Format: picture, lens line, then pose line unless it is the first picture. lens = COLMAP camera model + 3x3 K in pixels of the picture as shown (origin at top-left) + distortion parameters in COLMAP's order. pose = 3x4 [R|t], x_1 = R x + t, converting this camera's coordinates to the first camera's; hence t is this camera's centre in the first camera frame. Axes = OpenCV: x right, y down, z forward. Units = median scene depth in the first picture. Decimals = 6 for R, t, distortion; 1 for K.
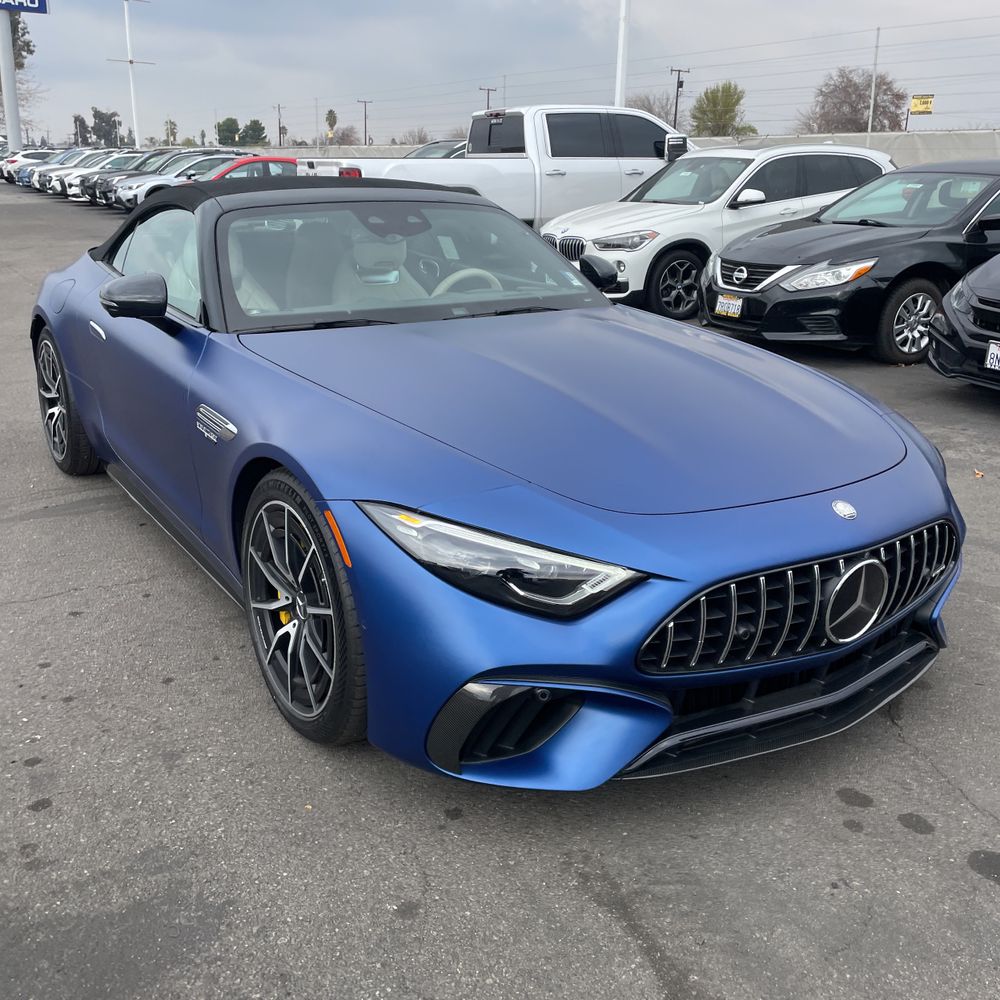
lens RADIAL K [[1012.0, 0, 488.0], [0, 1012.0, 489.3], [0, 0, 1]] dist [0.087995, -0.121567]
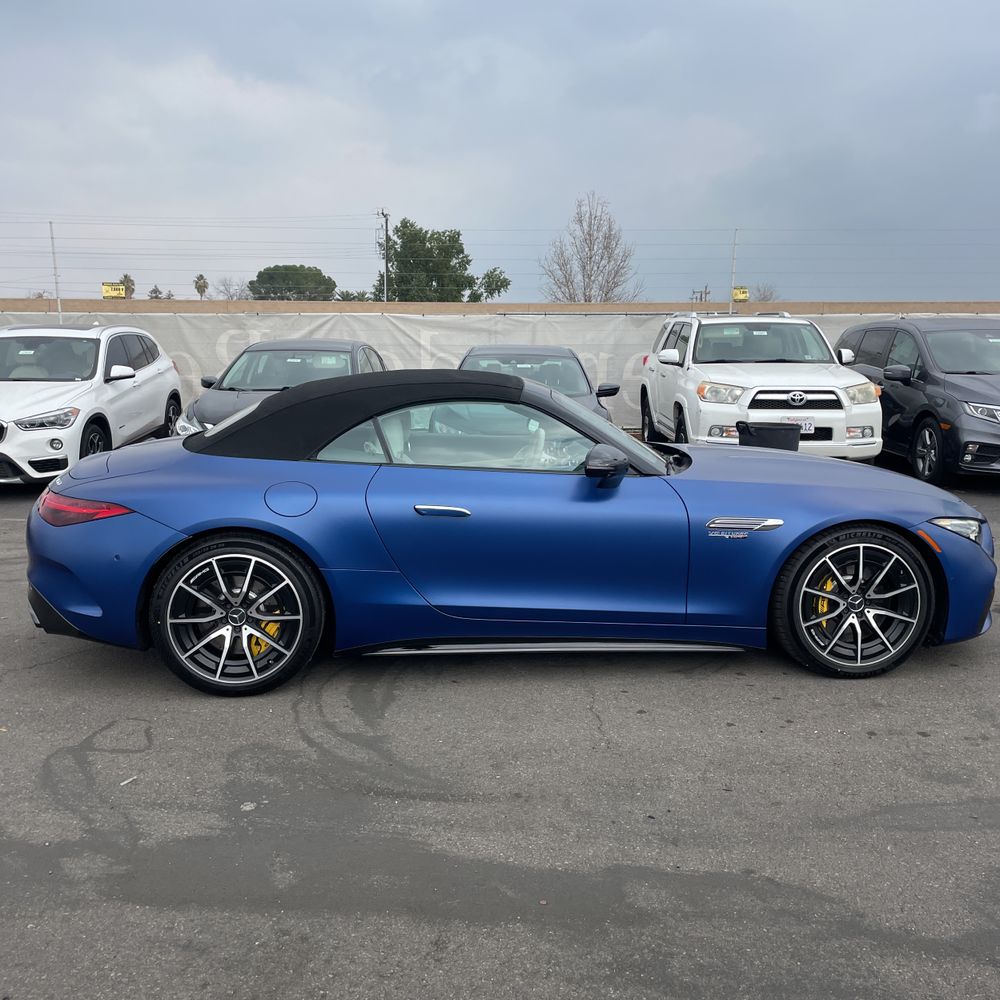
lens RADIAL K [[1012.0, 0, 488.0], [0, 1012.0, 489.3], [0, 0, 1]] dist [0.087995, -0.121567]
pose [[0.472005, -0.140662, 0.870302, -0.684624], [0.270796, 0.962597, 0.008714, -0.090331], [-0.838976, 0.231562, 0.492442, 0.213457]]
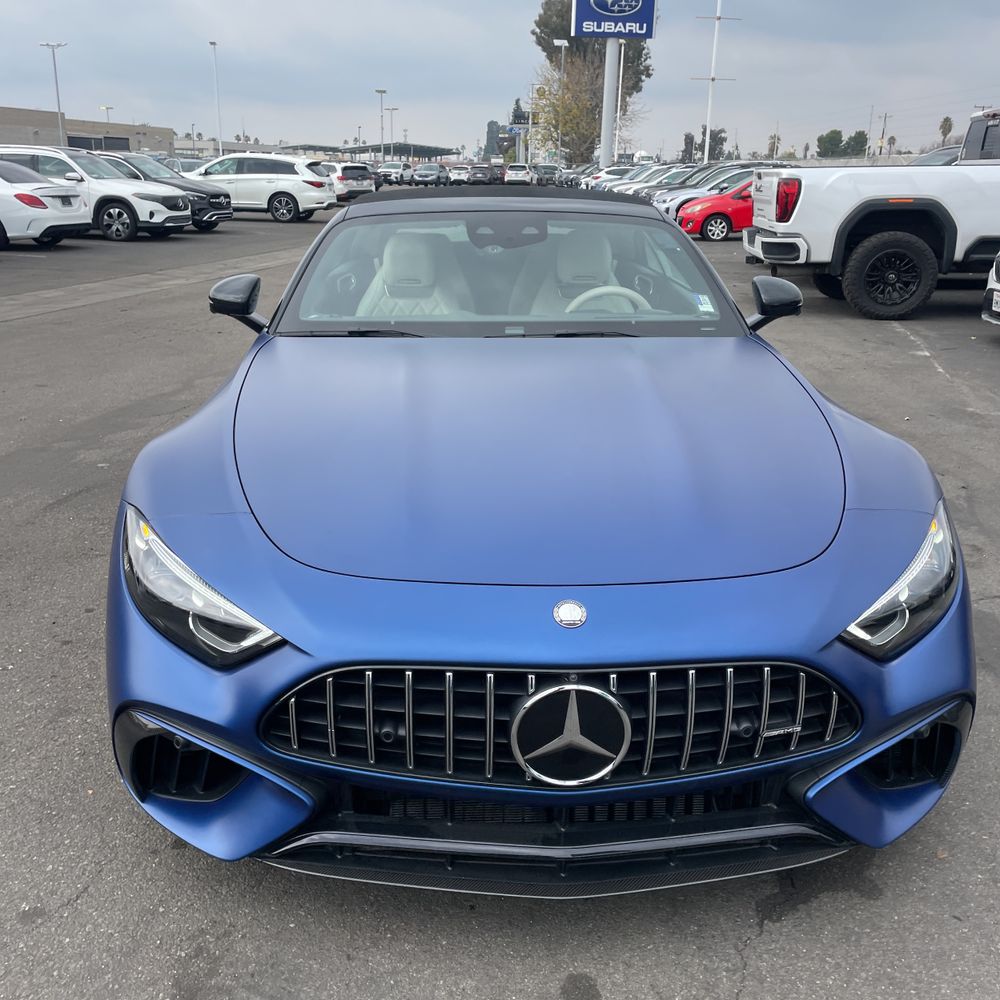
lens RADIAL K [[1012.0, 0, 488.0], [0, 1012.0, 489.3], [0, 0, 1]] dist [0.087995, -0.121567]
pose [[0.854329, 0.148356, -0.498108, 0.199248], [-0.154259, 0.987588, 0.029566, -0.025810], [0.496312, 0.051579, 0.866611, 0.090256]]
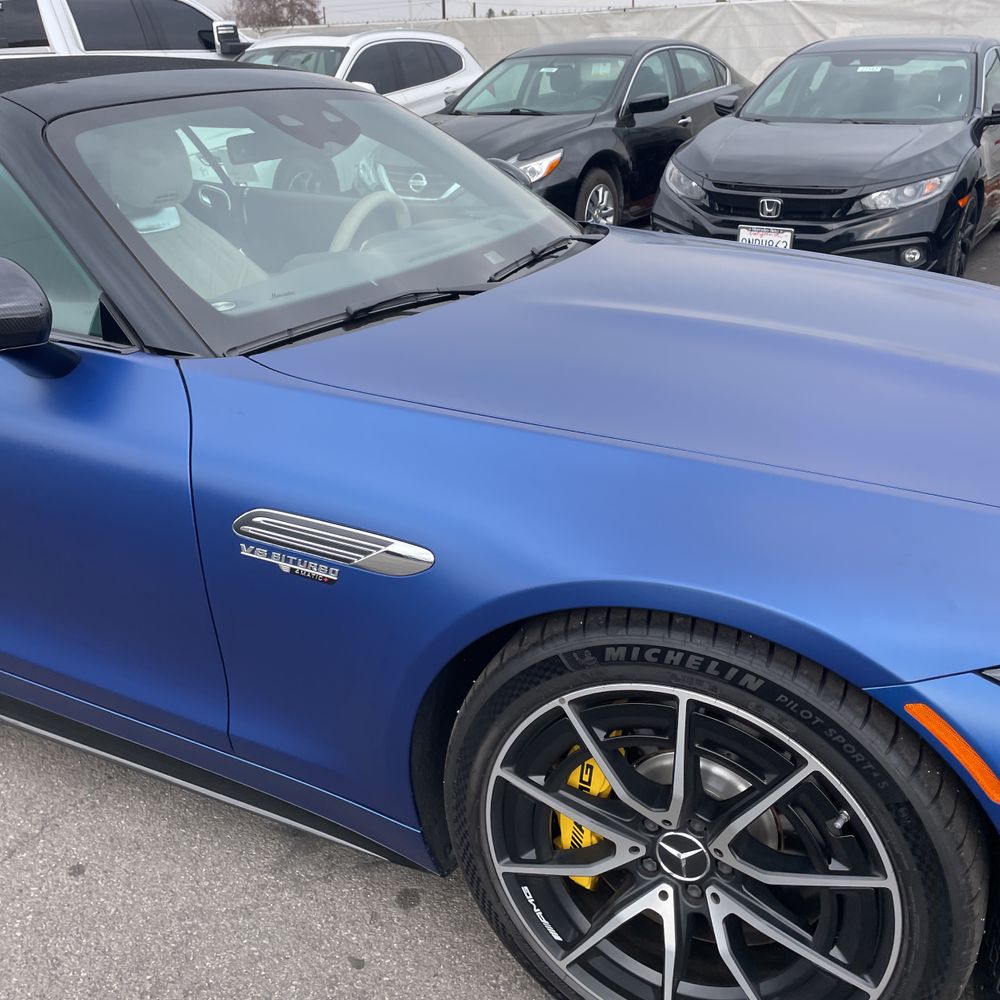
lens RADIAL K [[1012.0, 0, 488.0], [0, 1012.0, 489.3], [0, 0, 1]] dist [0.087995, -0.121567]
pose [[0.864205, -0.221636, 0.451695, -0.160467], [0.183940, 0.974779, 0.126378, -0.053498], [-0.468313, -0.026132, 0.883176, 0.202162]]
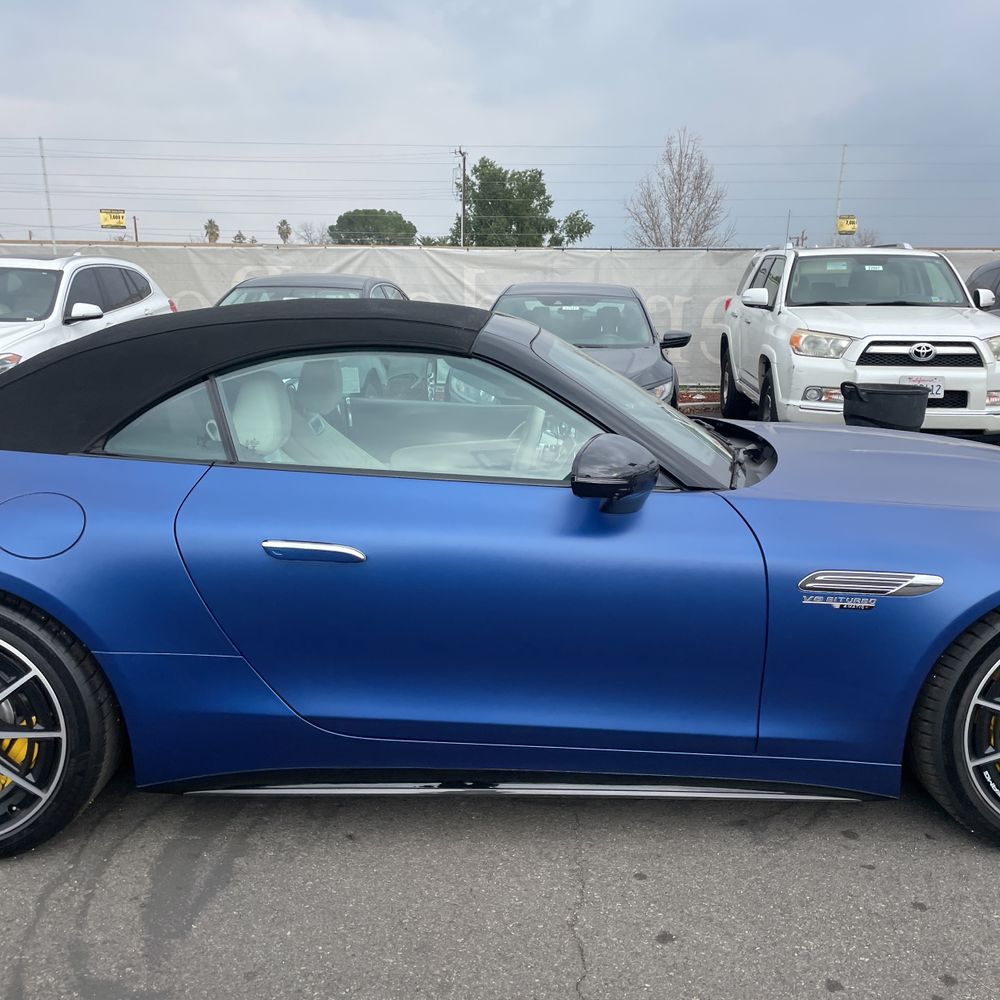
lens RADIAL K [[1010.9, 0, 504.7], [0, 1010.9, 511.6], [0, 0, 1]] dist [0.082830, -0.113638]
pose [[0.530381, -0.190530, 0.826072, -0.427721], [0.255096, 0.965125, 0.058817, -0.095980], [-0.808469, 0.179532, 0.560487, 0.292464]]
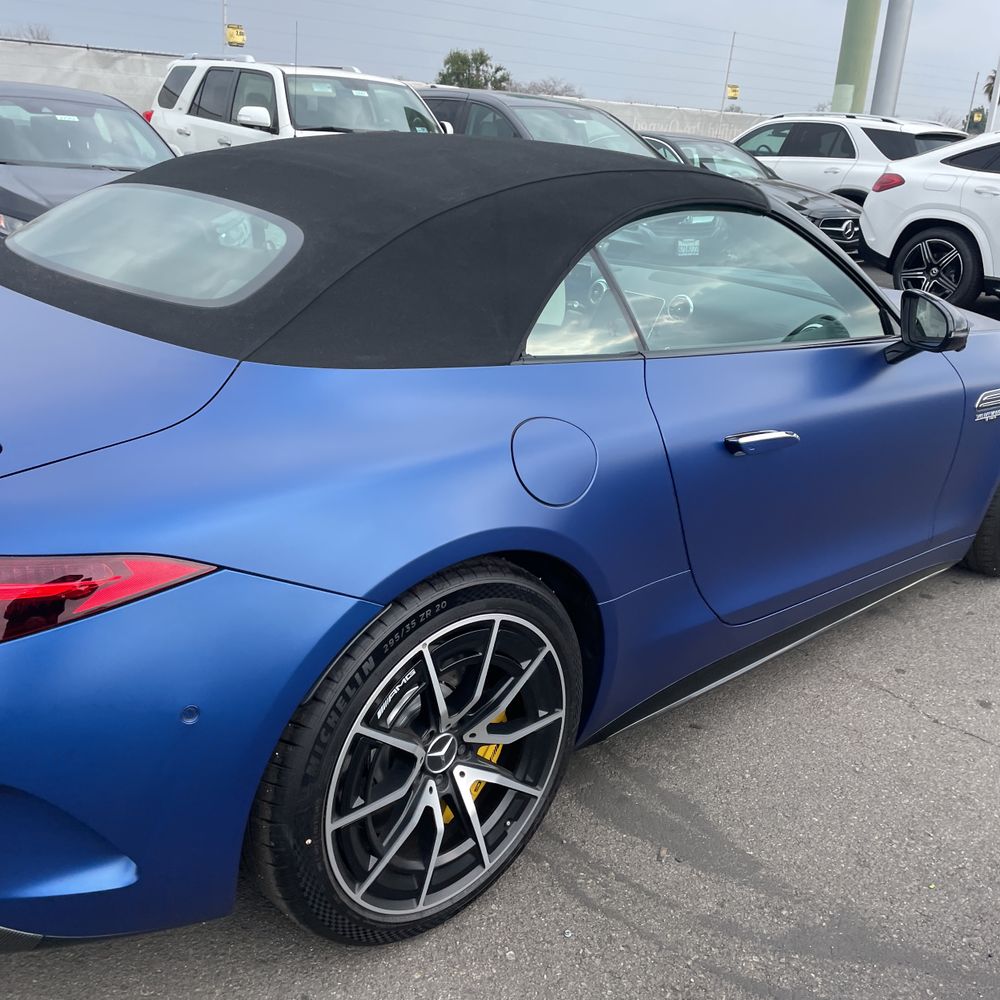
lens RADIAL K [[1022.3, 0, 496.7], [0, 1022.3, 509.7], [0, 0, 1]] dist [0.095881, -0.135611]
pose [[-0.174404, -0.364279, 0.914814, -0.465654], [0.235663, 0.886610, 0.397976, -0.198816], [-0.956058, 0.284996, -0.068782, 0.618578]]
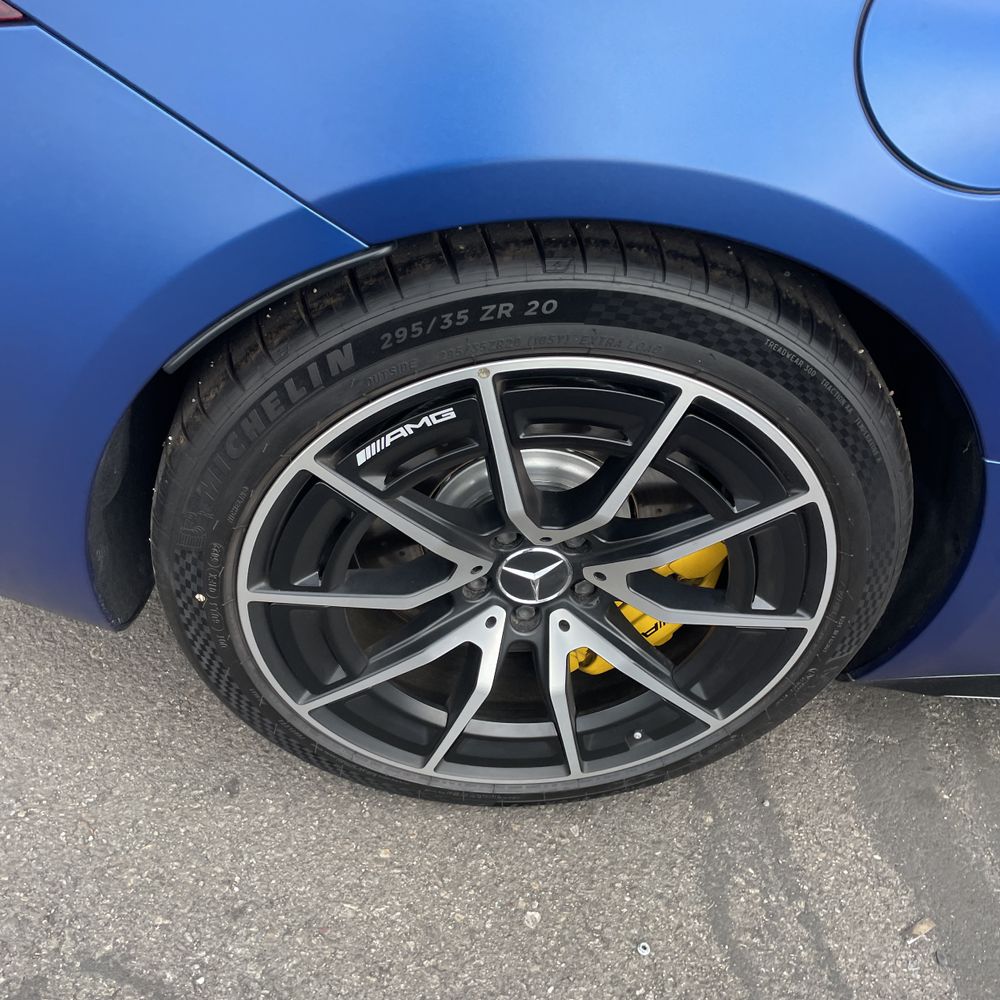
lens RADIAL K [[1022.3, 0, 496.7], [0, 1022.3, 509.7], [0, 0, 1]] dist [0.095881, -0.135611]
pose [[0.502821, -0.532748, 0.680699, -0.350835], [0.137196, 0.826695, 0.545667, -0.134662], [-0.853433, -0.180984, 0.488770, 0.571703]]
